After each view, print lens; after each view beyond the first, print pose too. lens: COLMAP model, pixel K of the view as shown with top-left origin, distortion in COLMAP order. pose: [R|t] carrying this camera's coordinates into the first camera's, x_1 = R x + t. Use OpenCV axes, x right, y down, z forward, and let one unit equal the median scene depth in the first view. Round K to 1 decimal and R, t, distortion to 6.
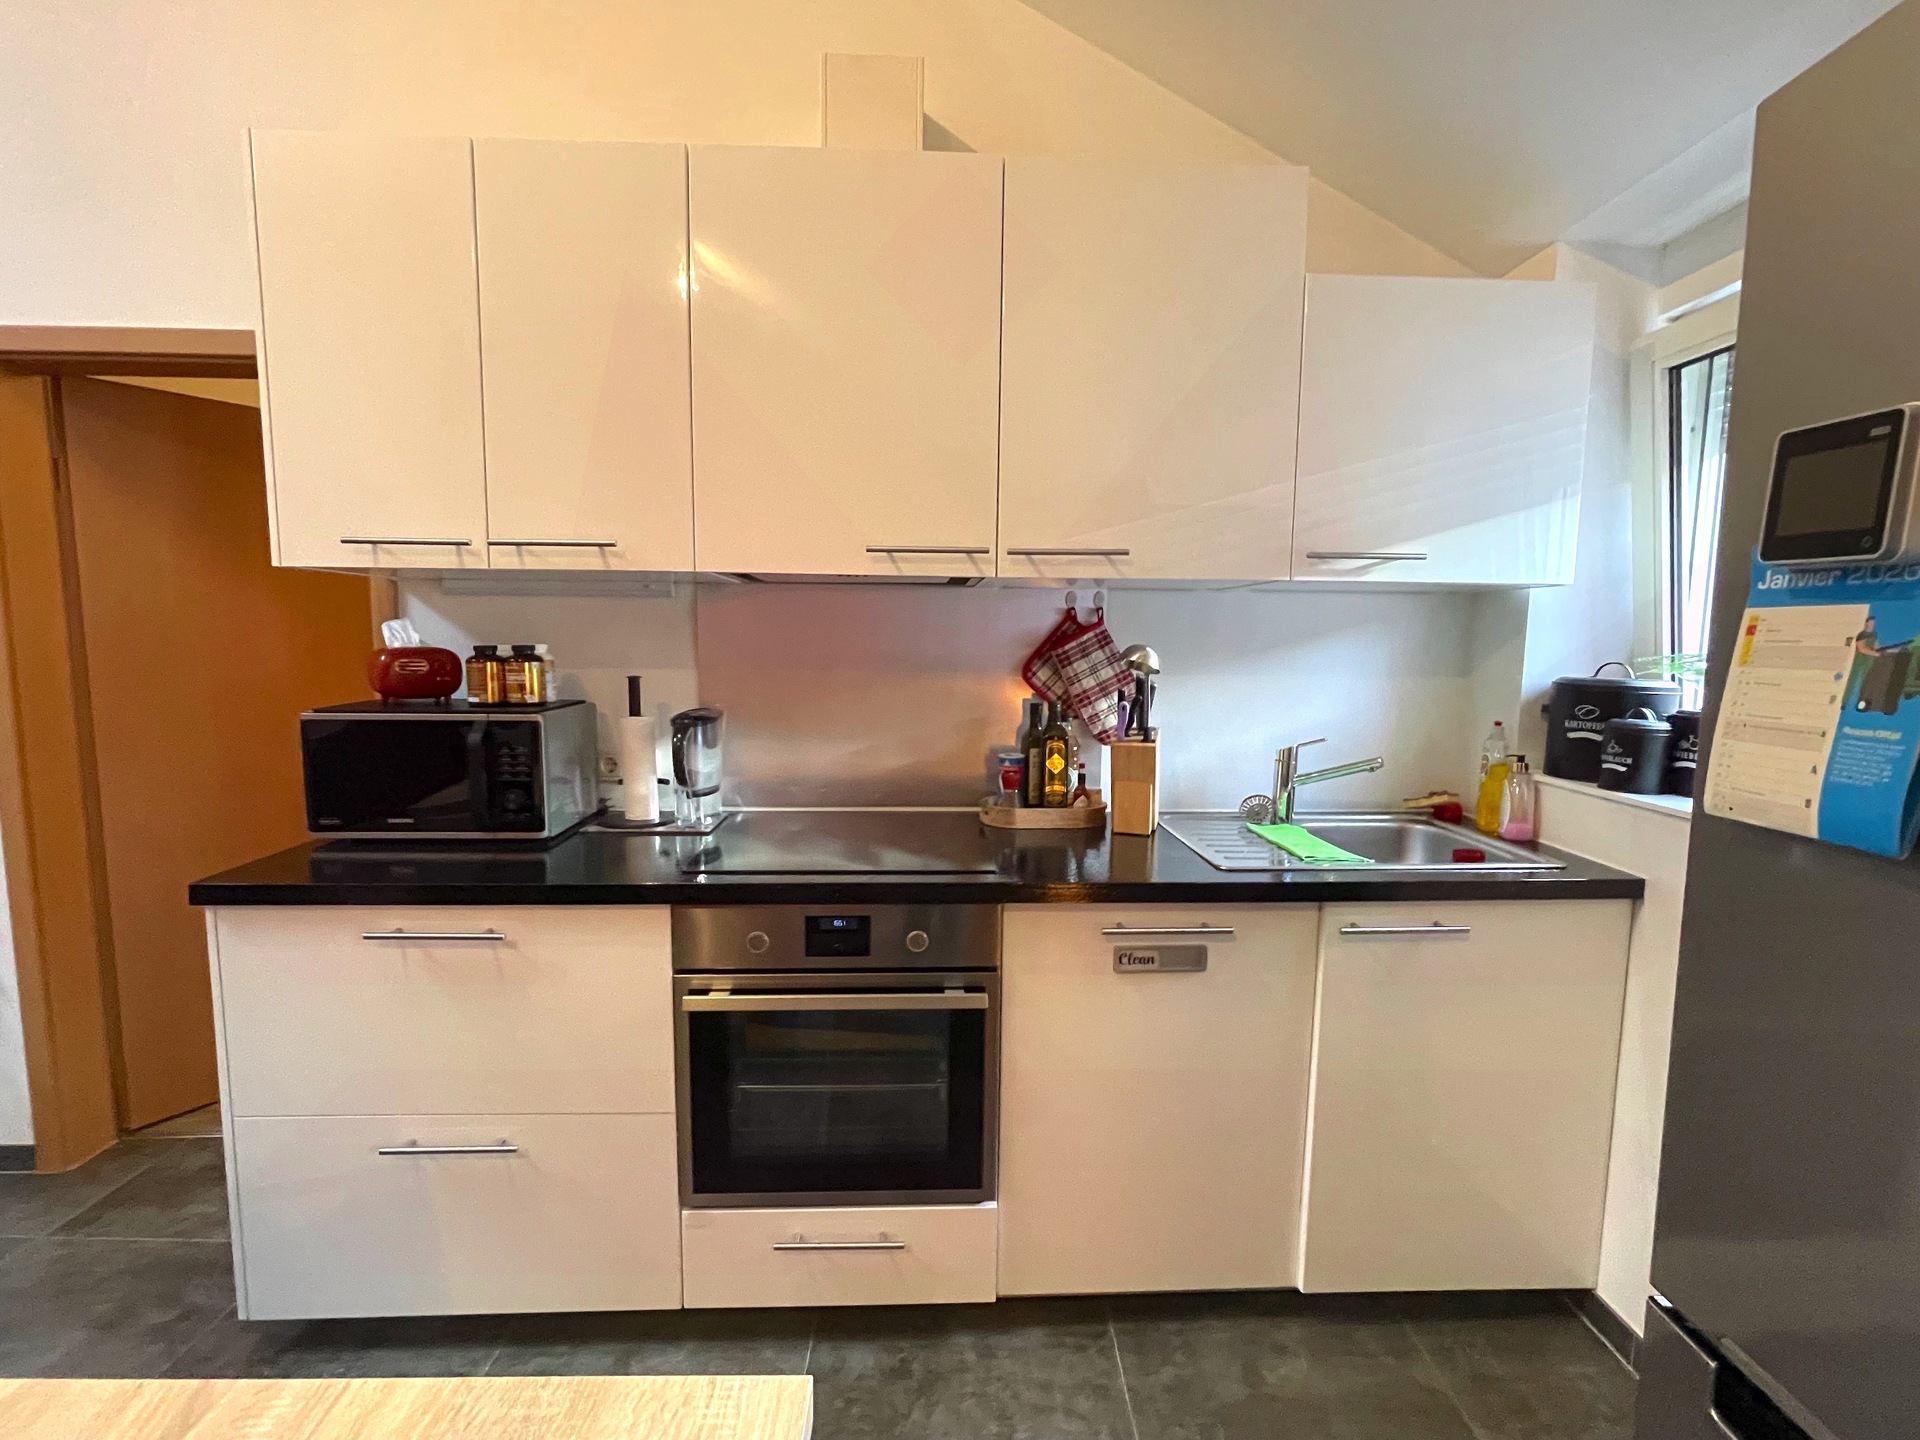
lens RADIAL K [[883.9, 0, 943.6], [0, 883.9, 738.6], [0, 0, 1]] dist [-0.005705, 0.000397]
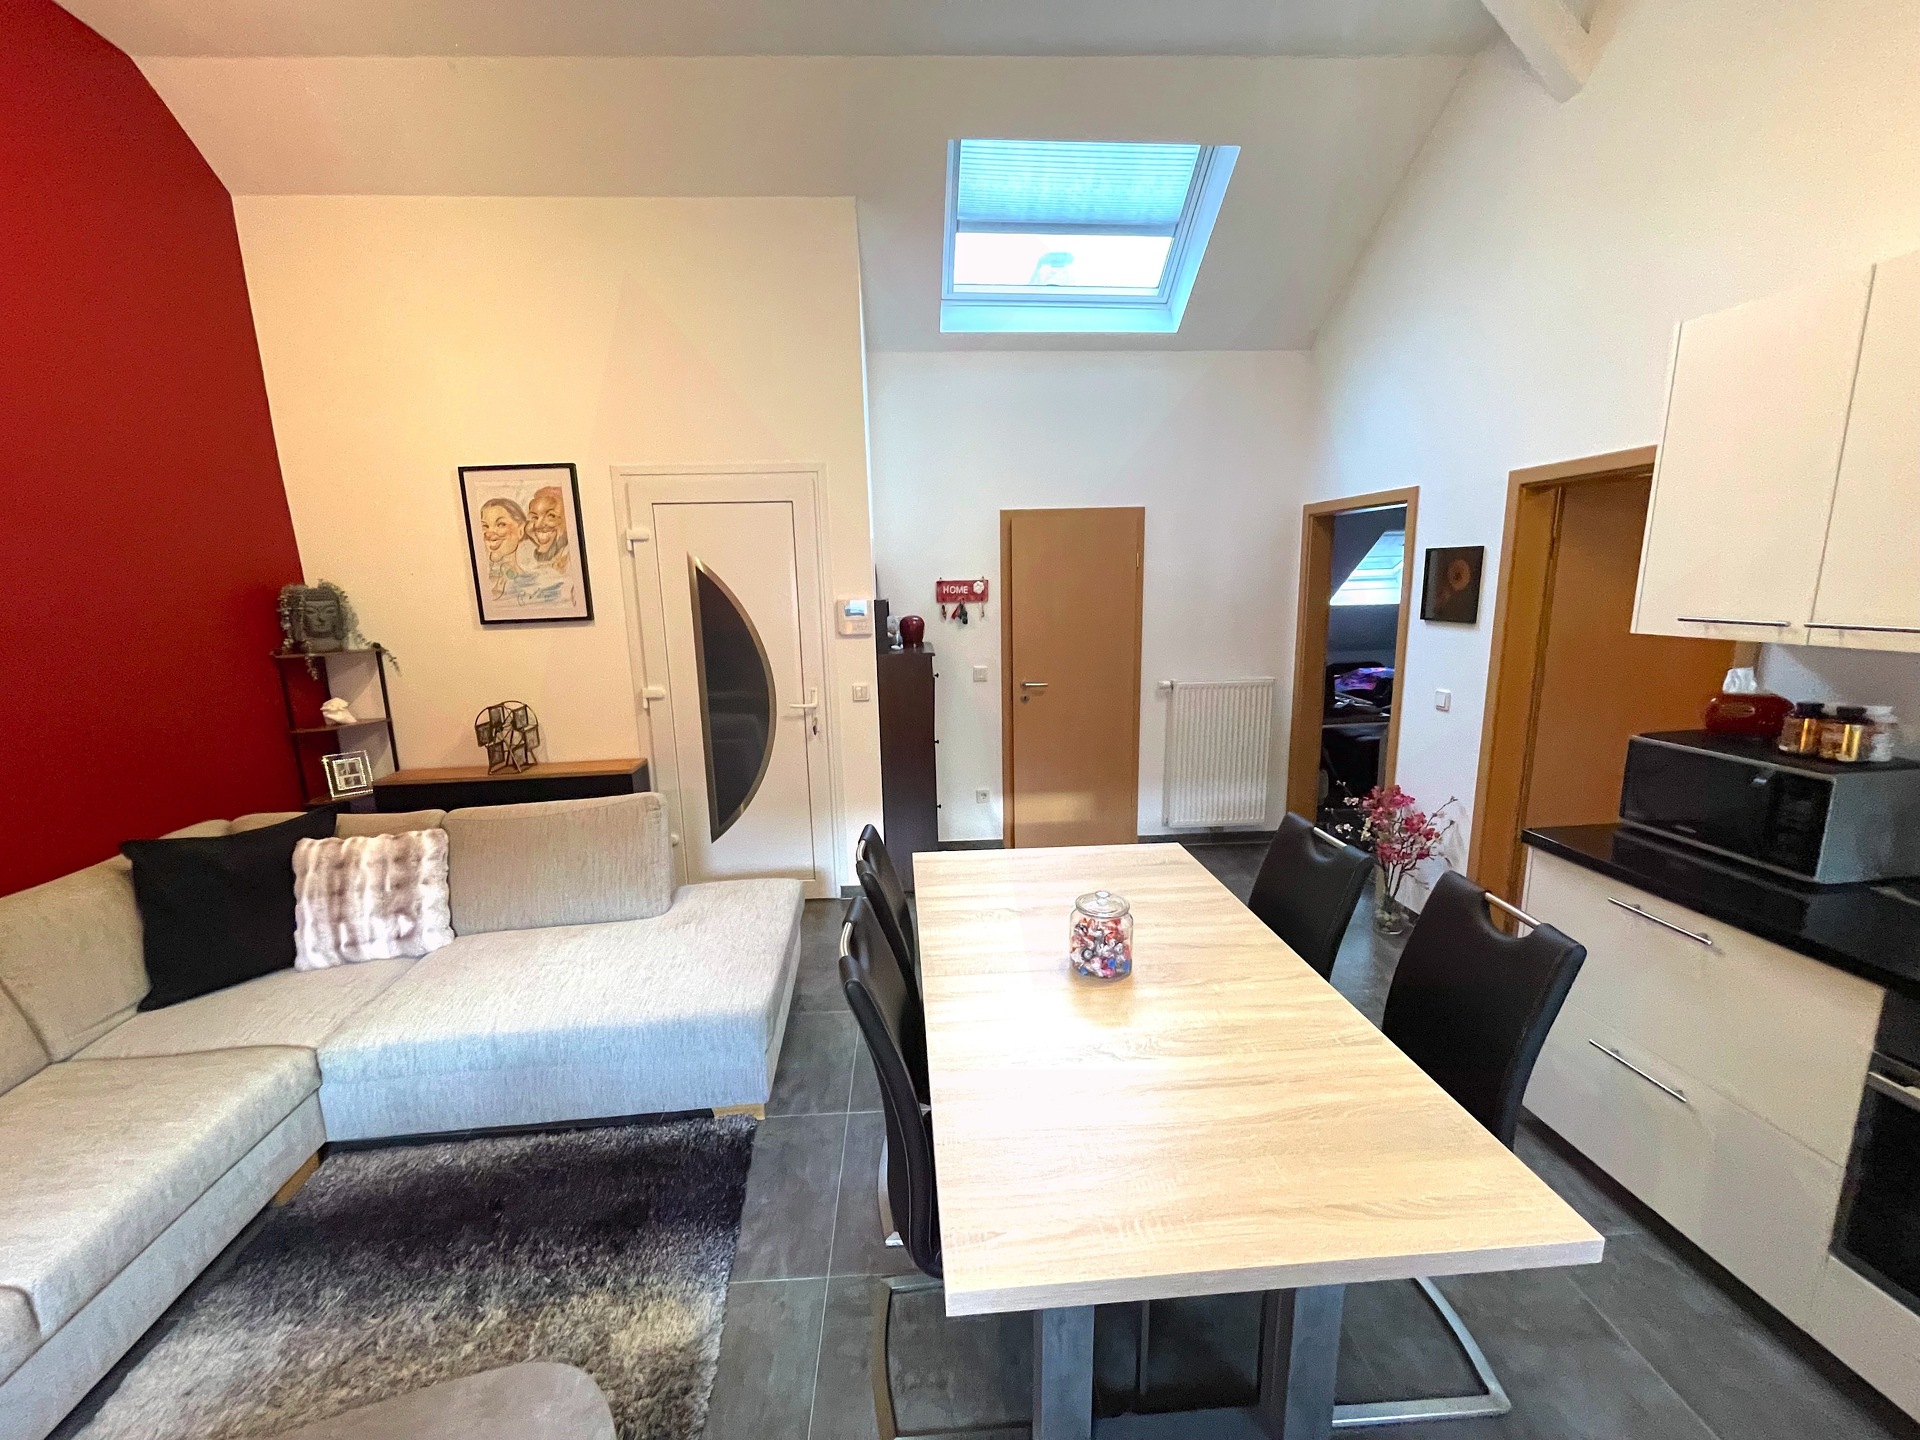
lens RADIAL K [[779.5, 0, 942.2], [0, 779.5, 731.4], [0, 0, 1]] dist [0.000611, -0.000795]
pose [[0.059393, 0.183431, -0.981237, 0.416024], [-0.091588, 0.979827, 0.177623, -0.149520], [0.994024, 0.079320, 0.074995, -0.187430]]
